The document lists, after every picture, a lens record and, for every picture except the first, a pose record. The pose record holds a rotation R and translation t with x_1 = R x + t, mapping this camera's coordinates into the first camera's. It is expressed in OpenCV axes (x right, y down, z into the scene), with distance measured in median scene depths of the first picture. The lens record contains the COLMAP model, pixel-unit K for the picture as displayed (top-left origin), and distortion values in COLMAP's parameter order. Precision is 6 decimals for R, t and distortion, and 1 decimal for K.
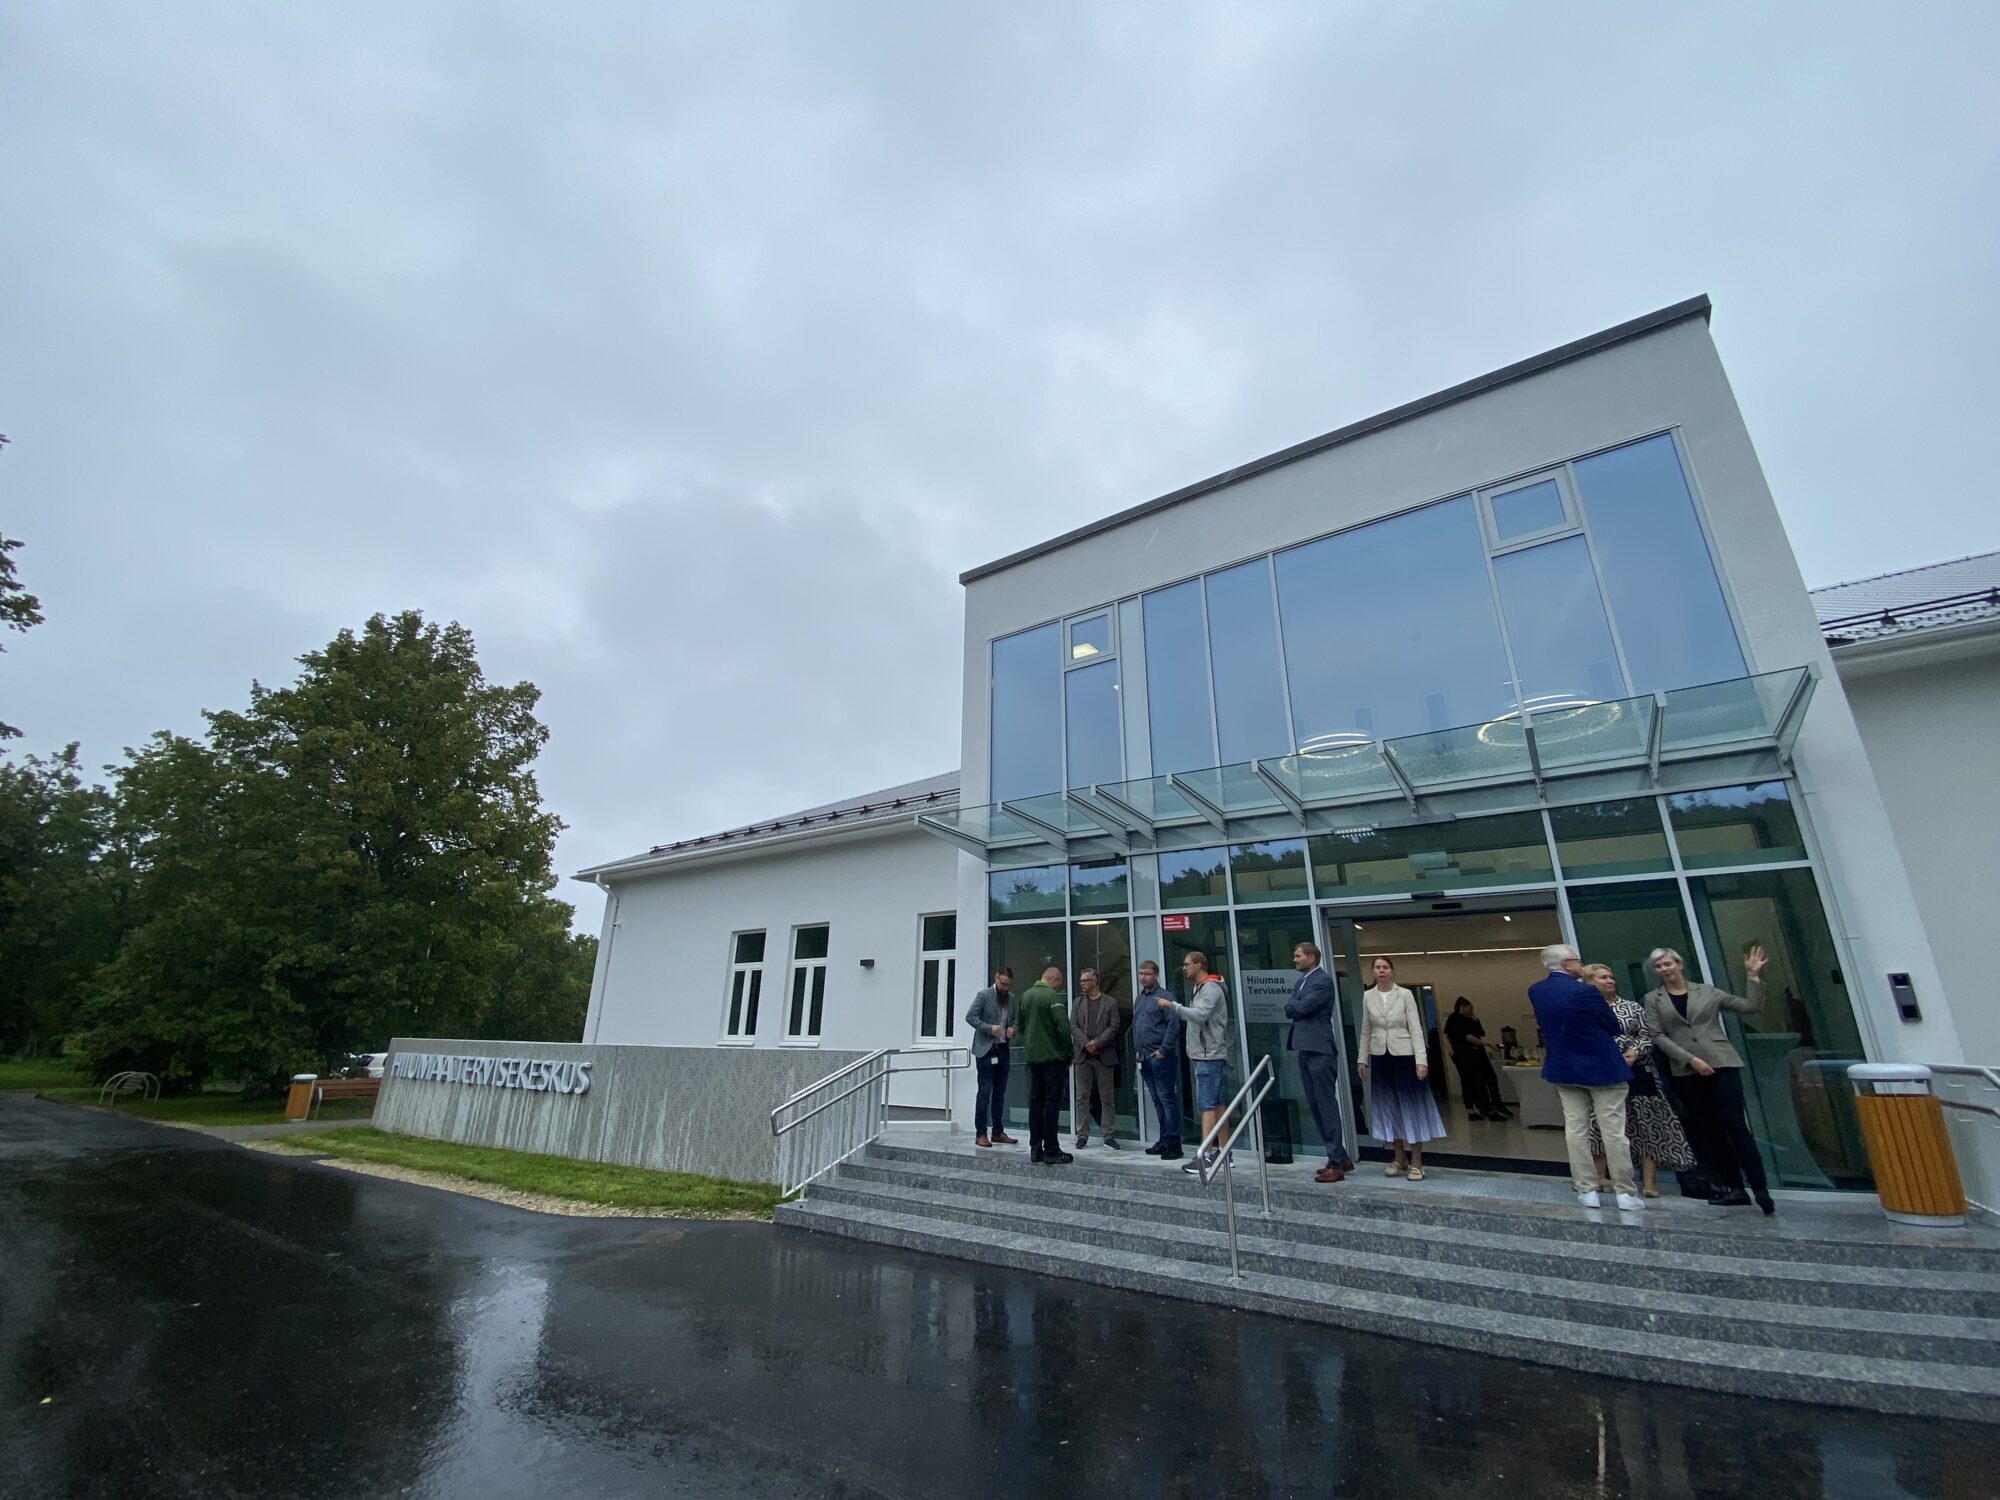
lens RADIAL K [[810.9, 0, 1000.0], [0, 810.9, 750.0], [0, 0, 1]] dist [-0.000133, -0.000079]
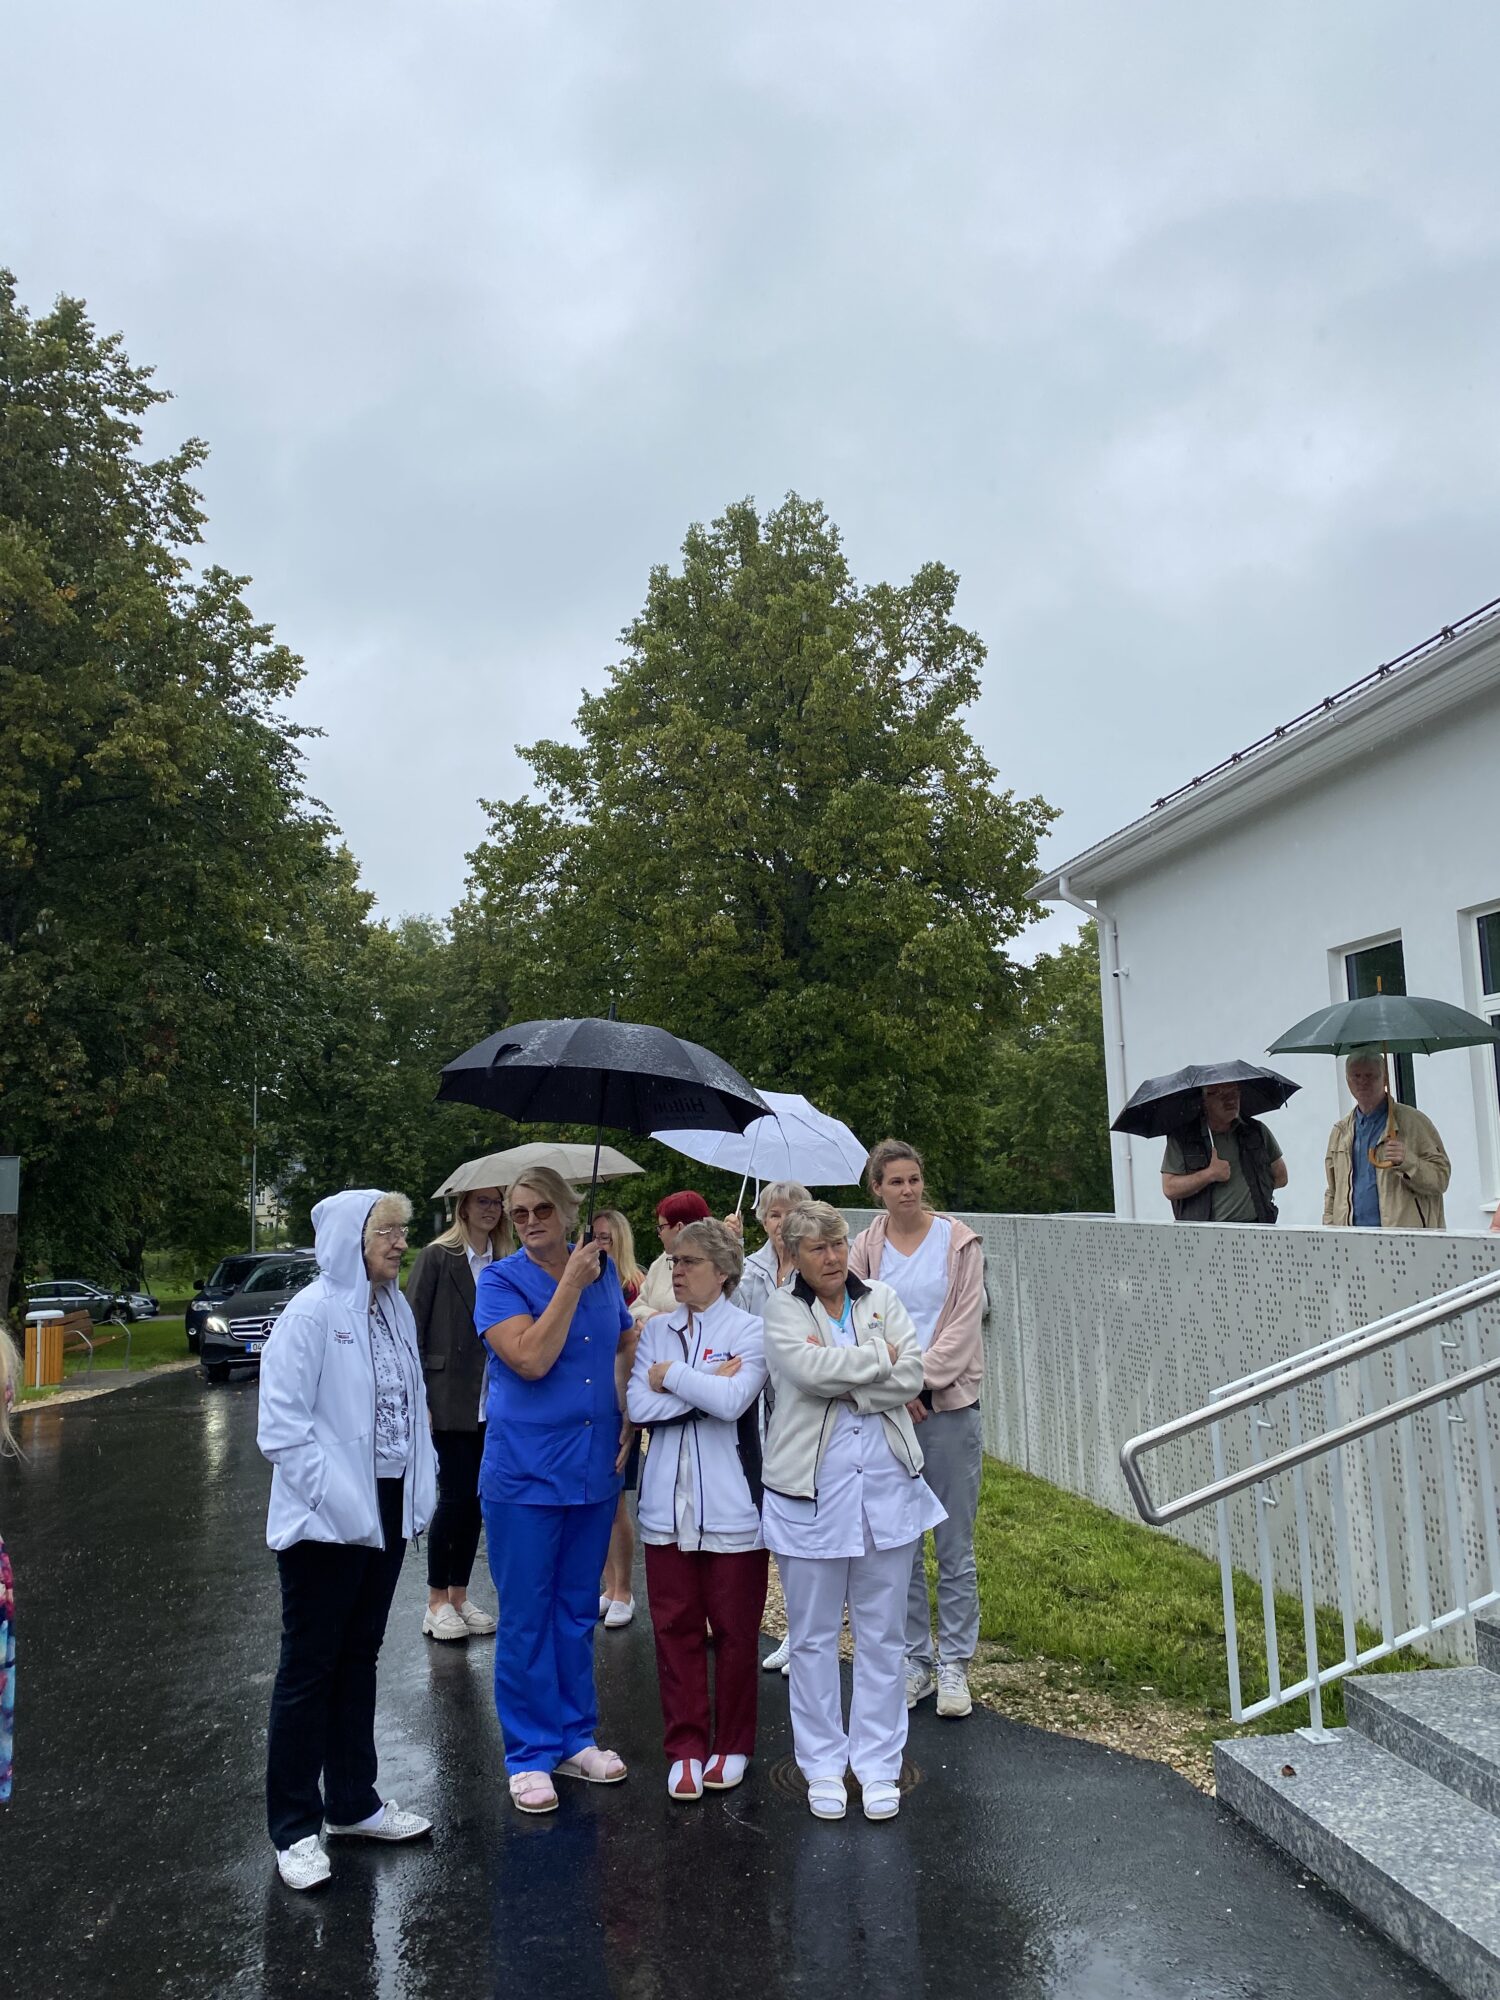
lens RADIAL K [[1571.2, 0, 717.8], [0, 1571.2, 1013.5], [0, 0, 1]] dist [0.081147, -0.059626]
pose [[0.708777, -0.112353, -0.696428, 0.007314], [0.271691, 0.954555, 0.122512, 0.039133], [0.651014, -0.276047, 0.707092, 0.115122]]
